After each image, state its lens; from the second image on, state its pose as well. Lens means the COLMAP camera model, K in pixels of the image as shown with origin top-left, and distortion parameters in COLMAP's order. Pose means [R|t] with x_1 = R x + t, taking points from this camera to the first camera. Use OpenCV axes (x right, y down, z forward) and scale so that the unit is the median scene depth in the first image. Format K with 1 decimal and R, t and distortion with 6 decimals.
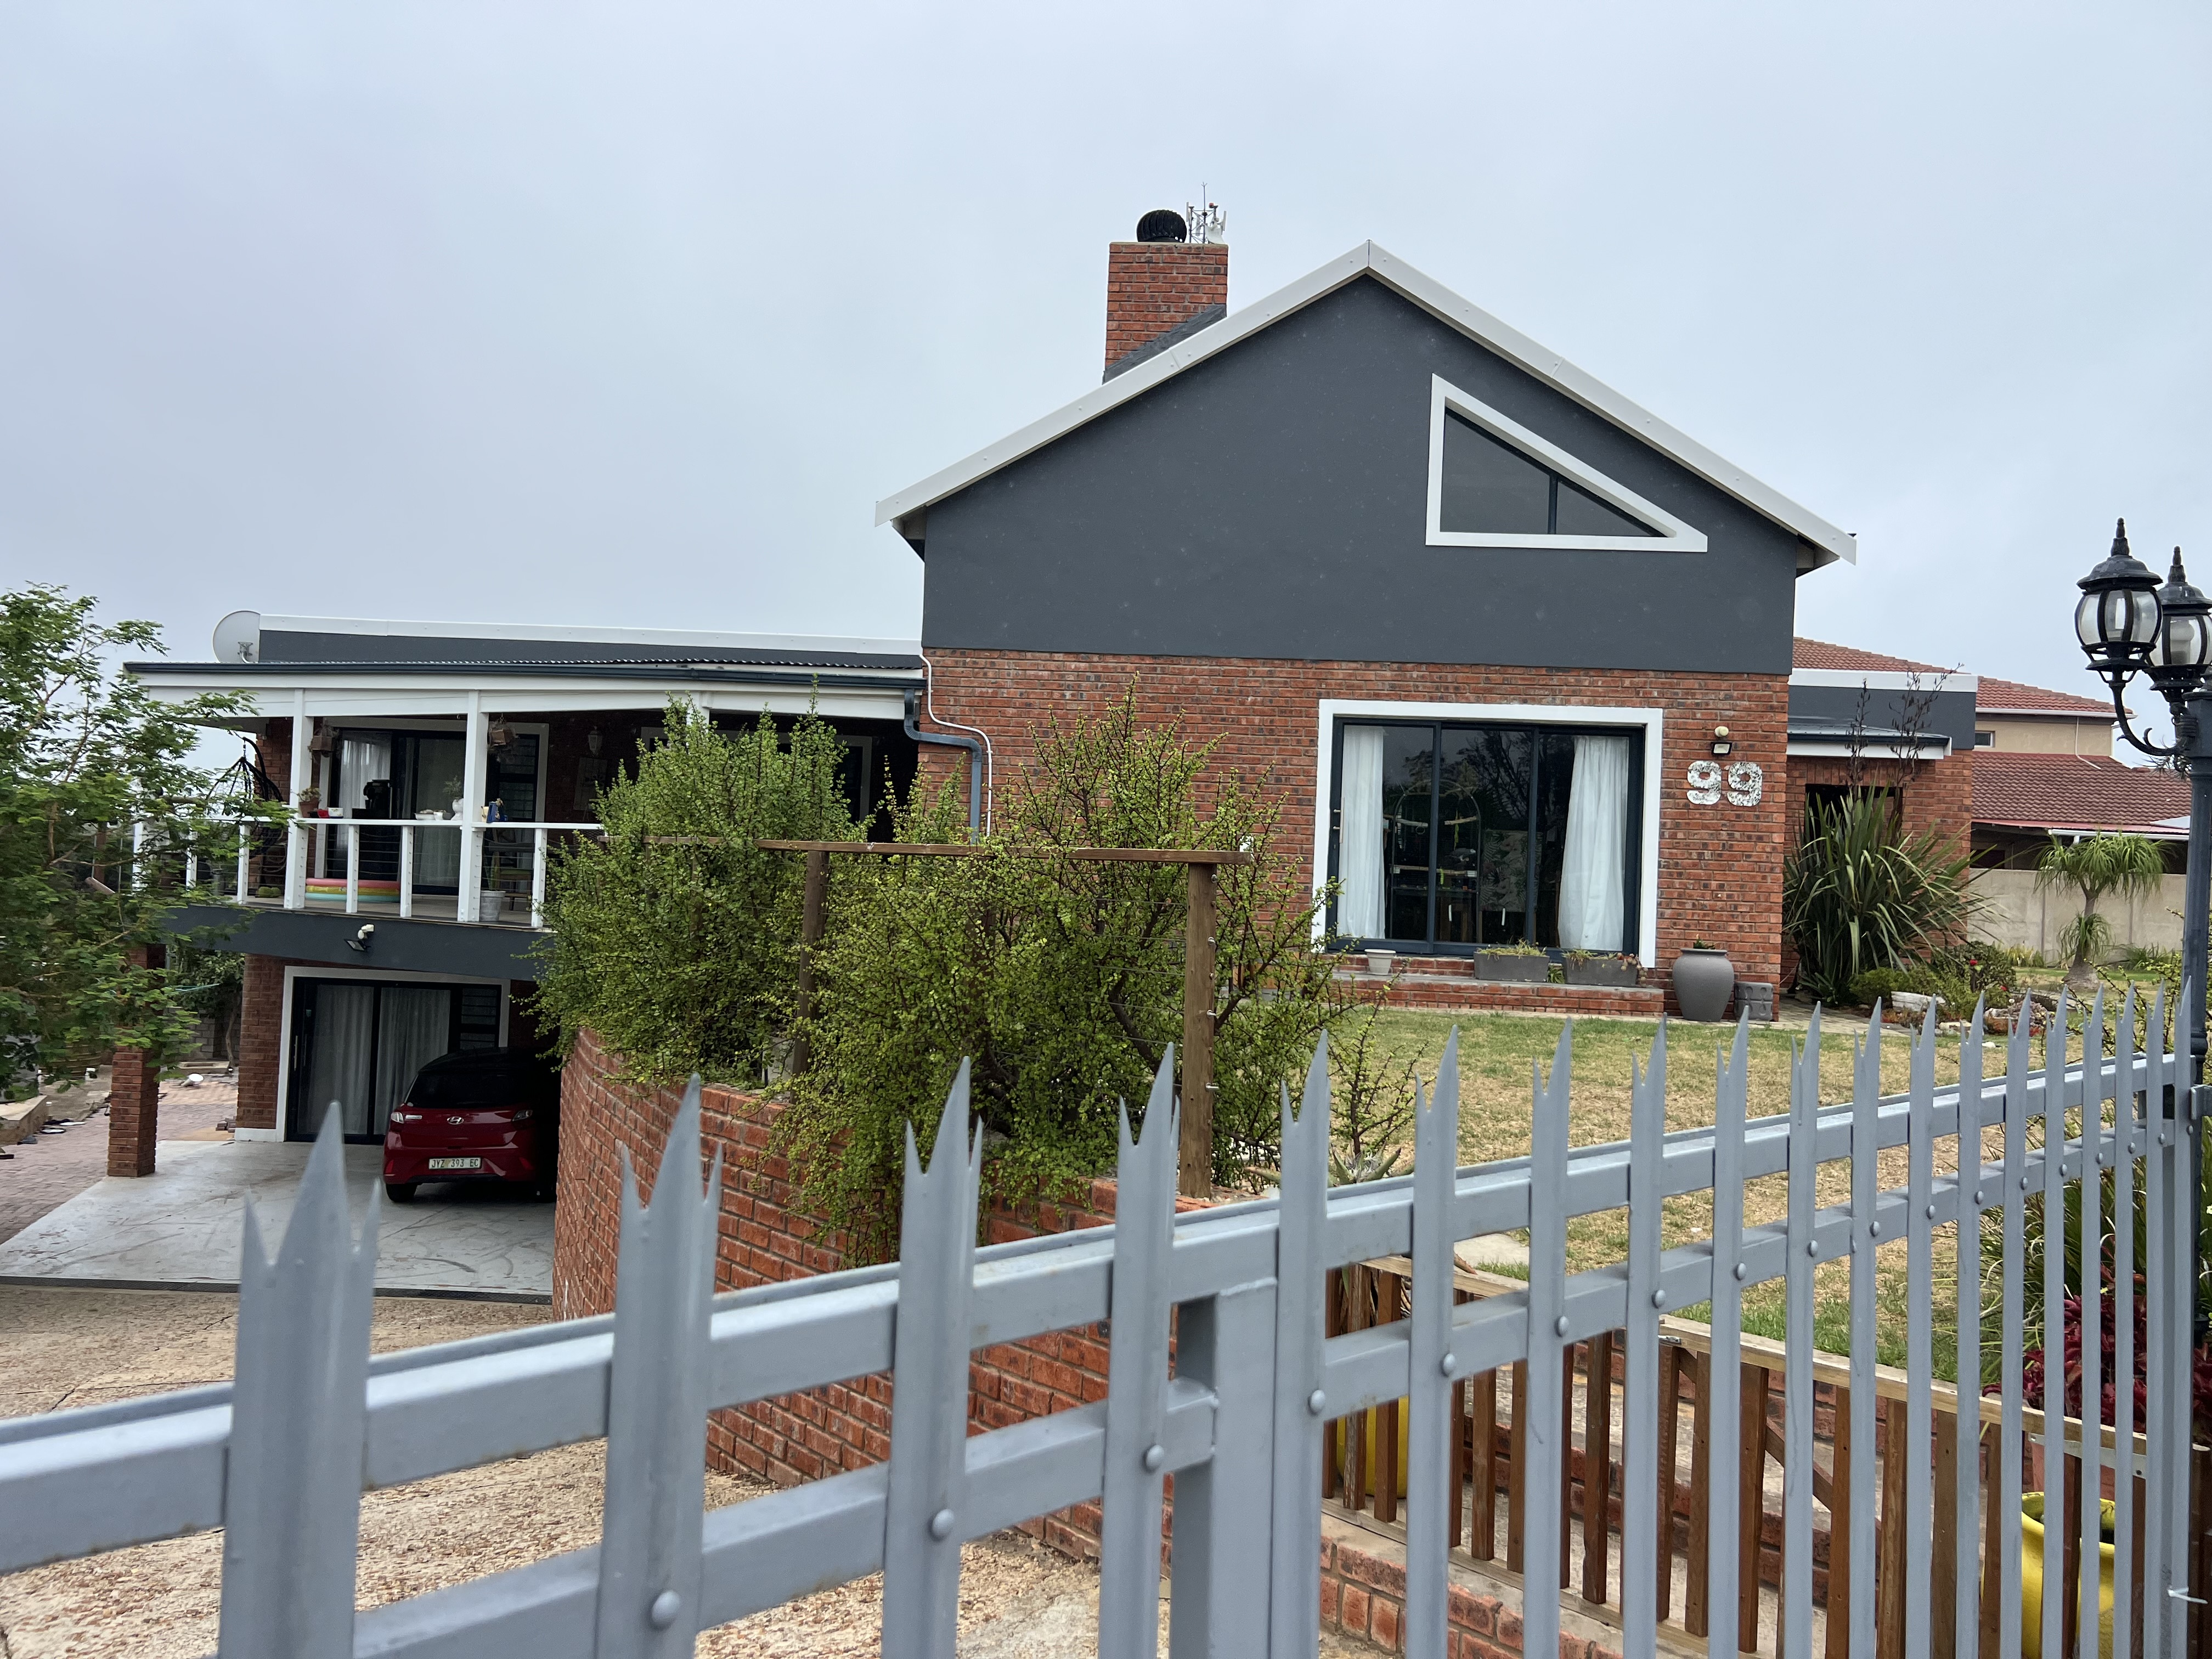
lens RADIAL K [[1603.6, 0, 1110.7], [0, 1603.6, 840.8], [0, 0, 1]] dist [0.029874, -0.050311]
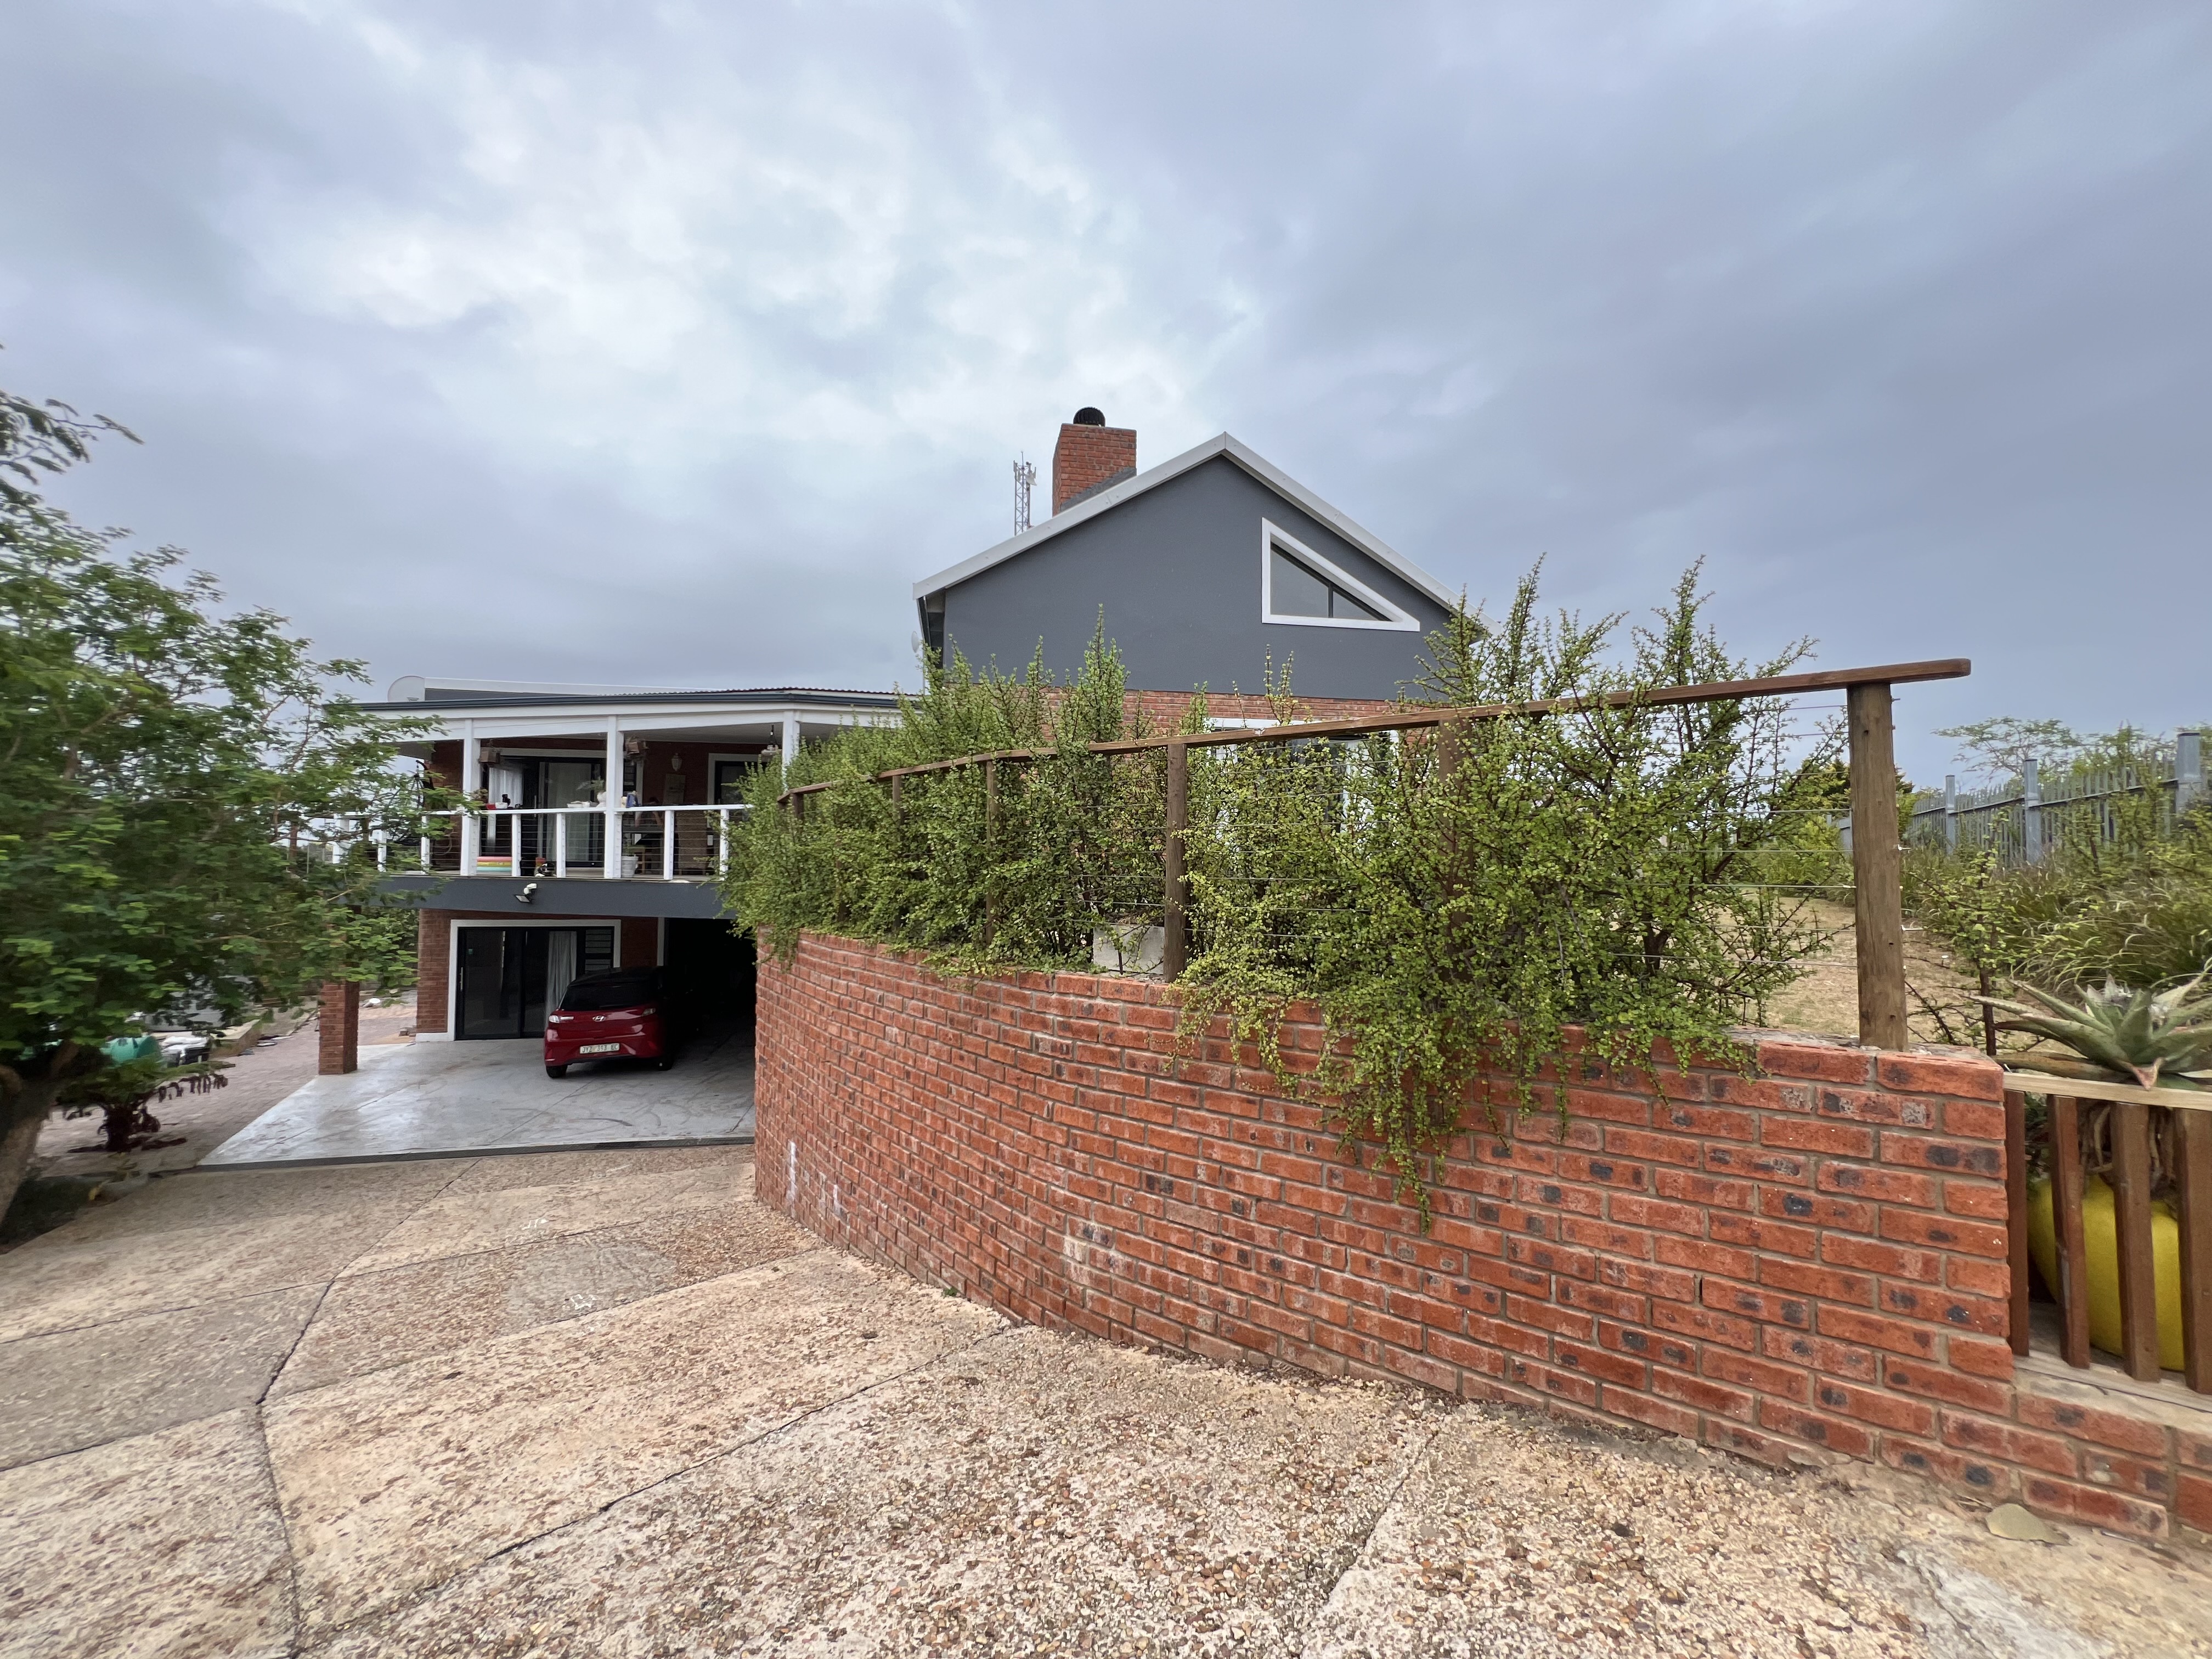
lens RADIAL K [[879.3, 0, 1101.2], [0, 879.3, 831.4], [0, 0, 1]] dist [-0.001546, -0.000041]
pose [[0.981725, -0.023221, 0.188883, -0.122972], [0.024739, 0.999678, -0.005679, 0.024636], [-0.188690, 0.010248, 0.981983, 0.158464]]
